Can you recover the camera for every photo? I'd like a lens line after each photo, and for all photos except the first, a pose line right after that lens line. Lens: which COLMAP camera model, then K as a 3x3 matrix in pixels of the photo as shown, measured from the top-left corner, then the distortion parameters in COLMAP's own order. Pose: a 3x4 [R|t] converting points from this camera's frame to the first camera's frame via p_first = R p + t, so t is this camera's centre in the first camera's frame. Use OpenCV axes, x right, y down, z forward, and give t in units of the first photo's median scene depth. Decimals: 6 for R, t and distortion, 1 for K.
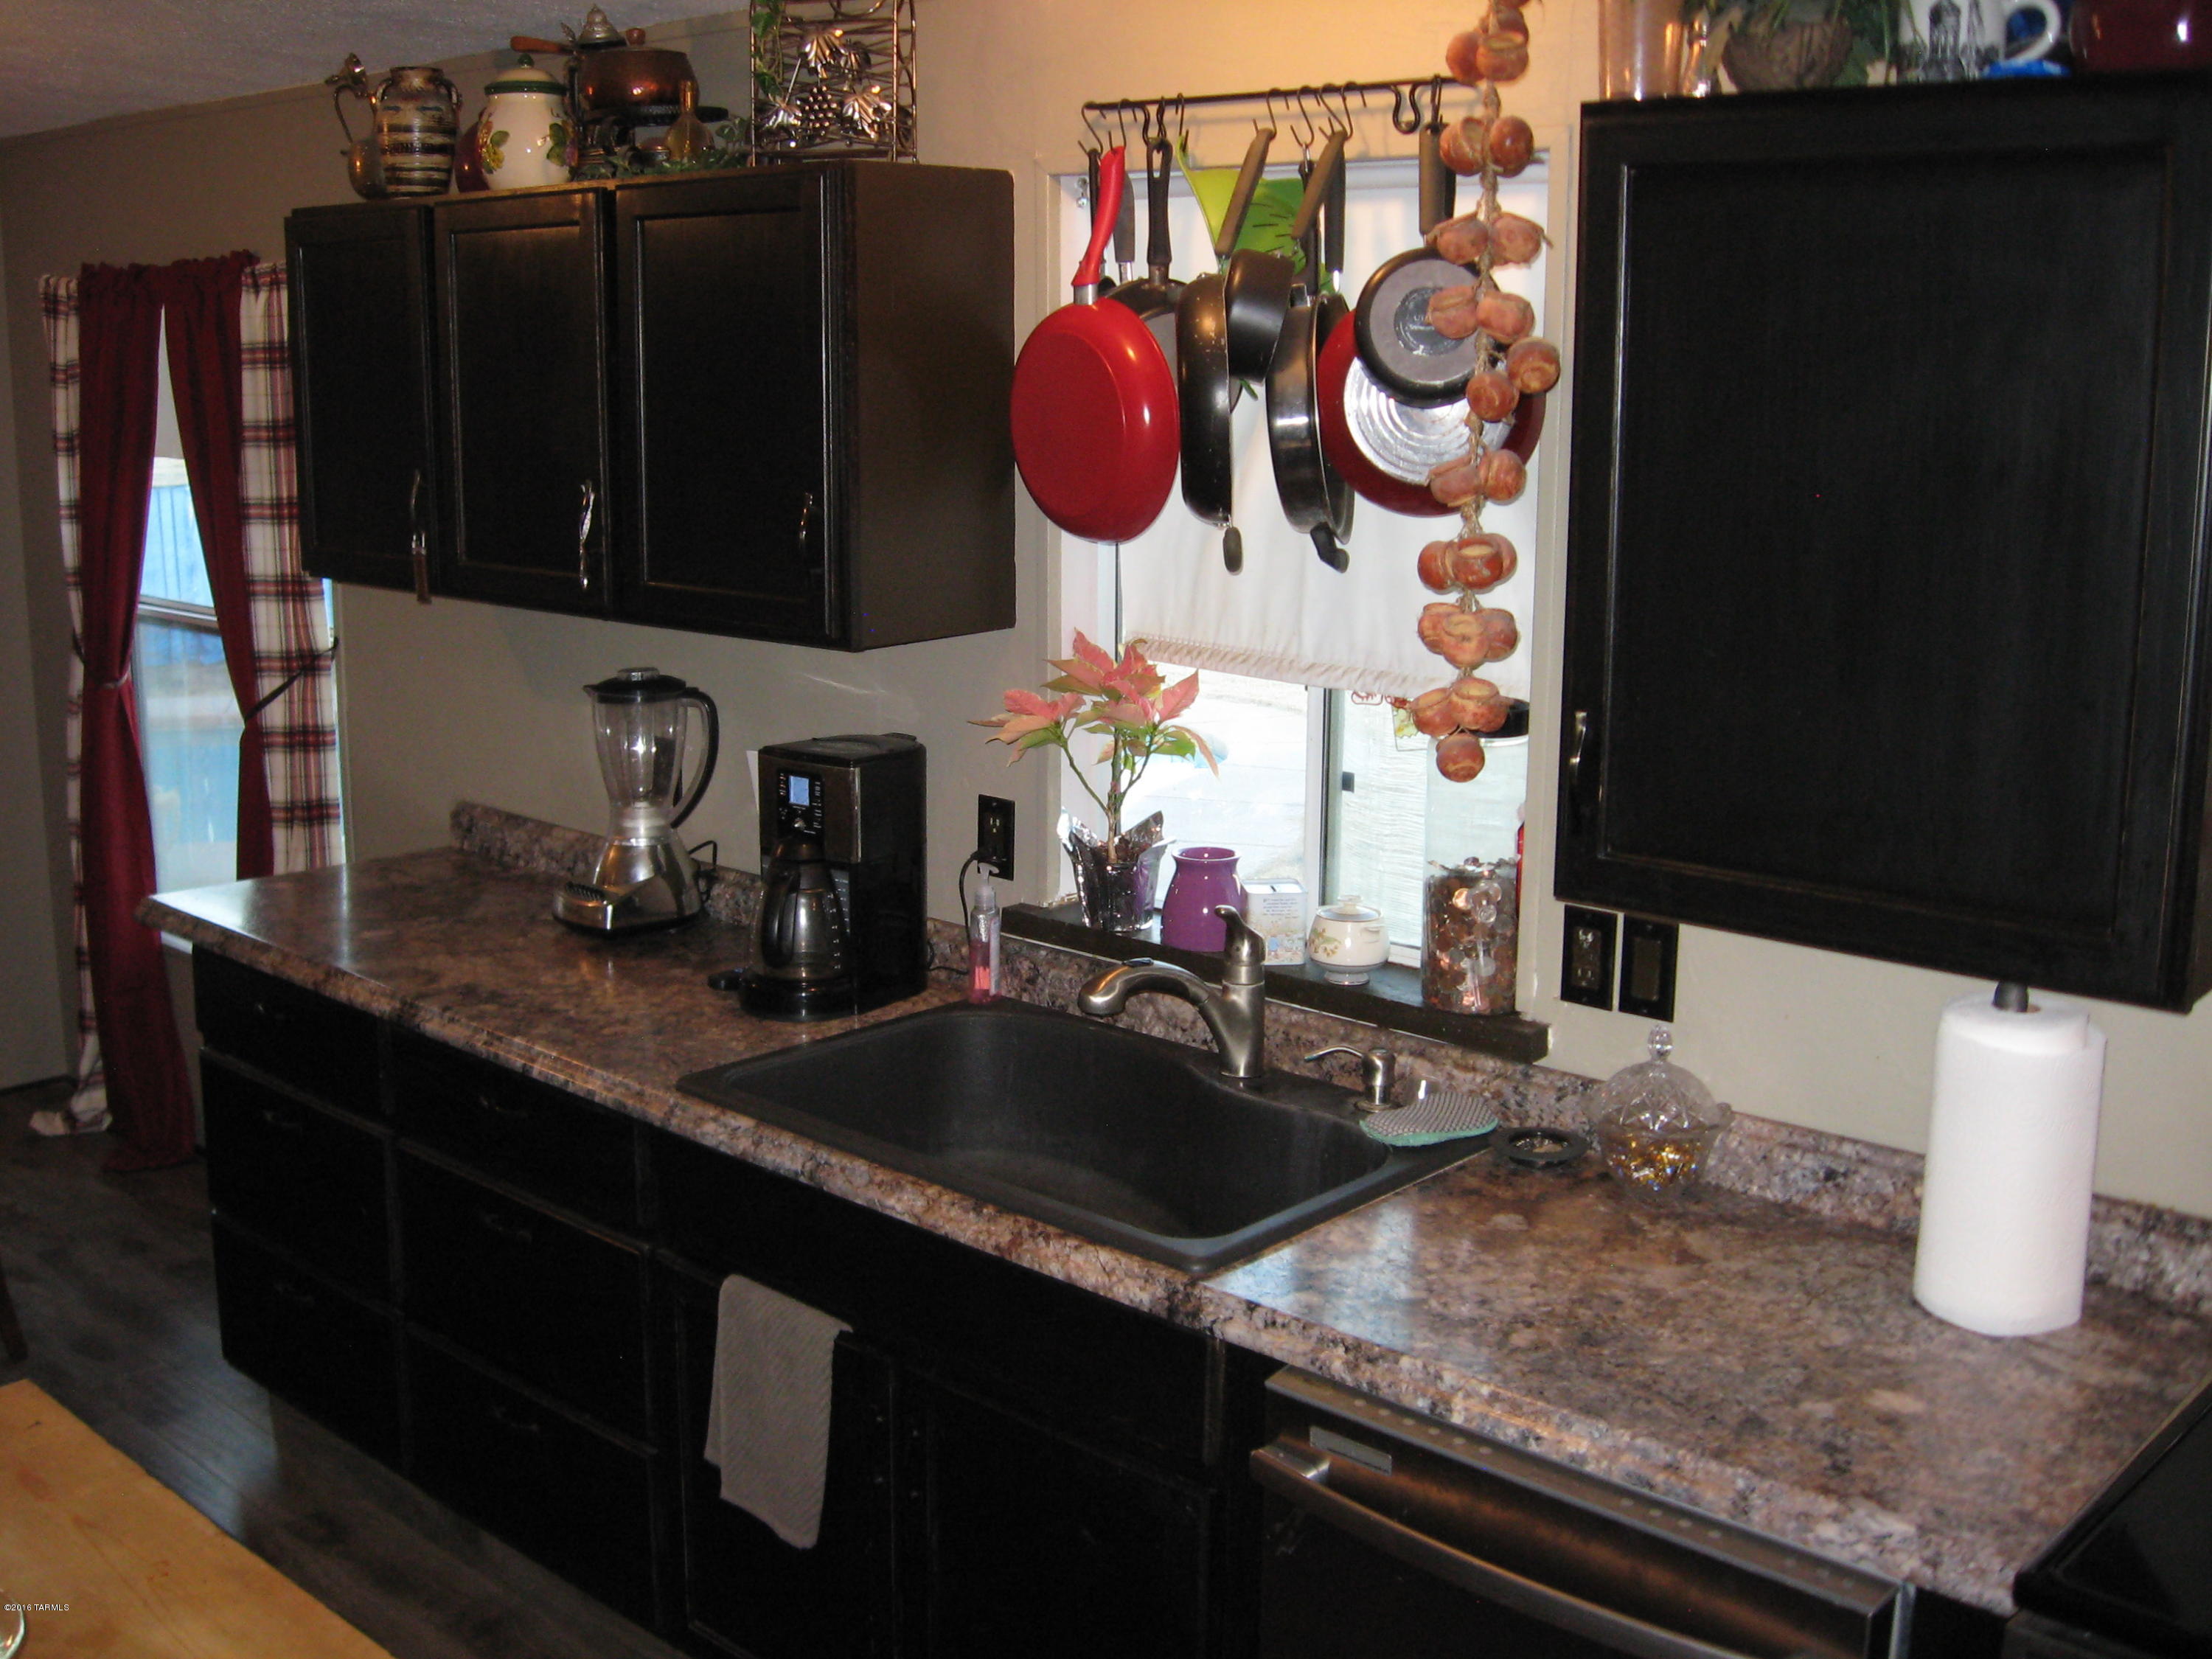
lens RADIAL K [[2296.7, 0, 1073.4], [0, 2296.7, 822.0], [0, 0, 1]] dist [-0.114231, 0.000000]
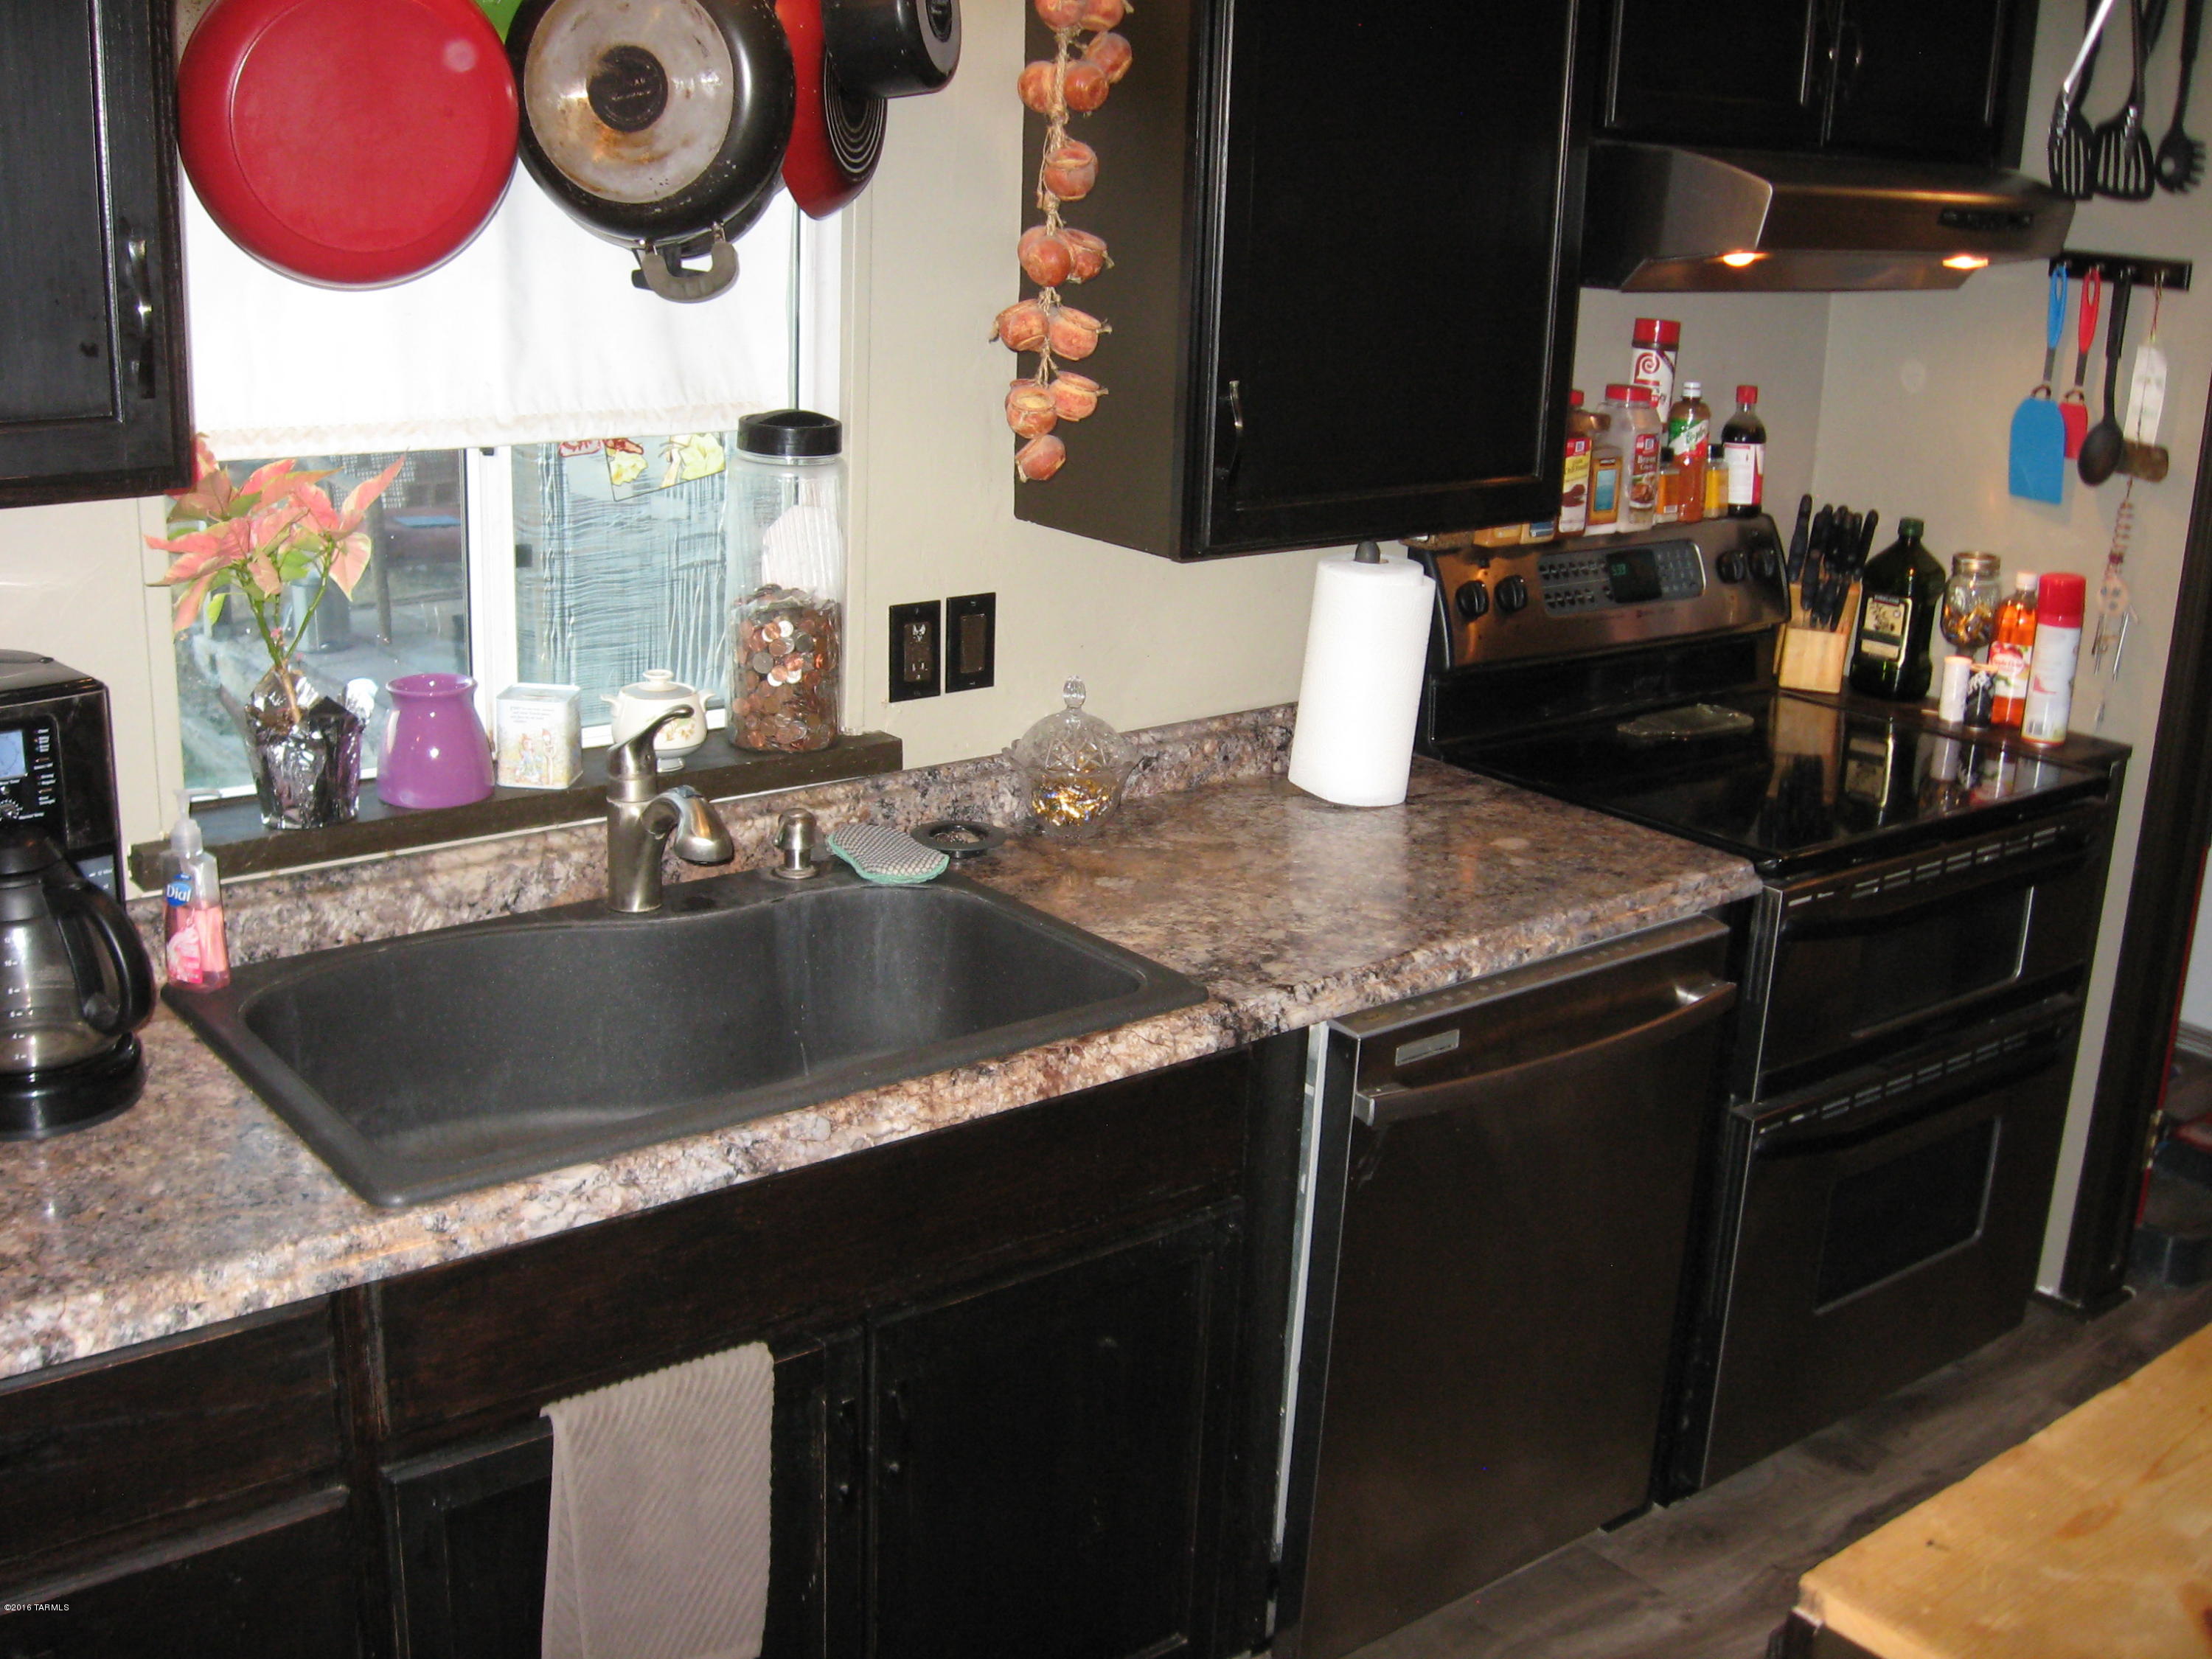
lens RADIAL K [[2296.7, 0, 1099.5], [0, 2296.7, 811.6], [0, 0, 1]] dist [-0.114231, 0.000000]
pose [[0.159776, -0.282651, 0.945822, -0.641028], [0.165754, 0.952209, 0.256559, -0.103846], [-0.973138, 0.115782, 0.198991, 0.622872]]
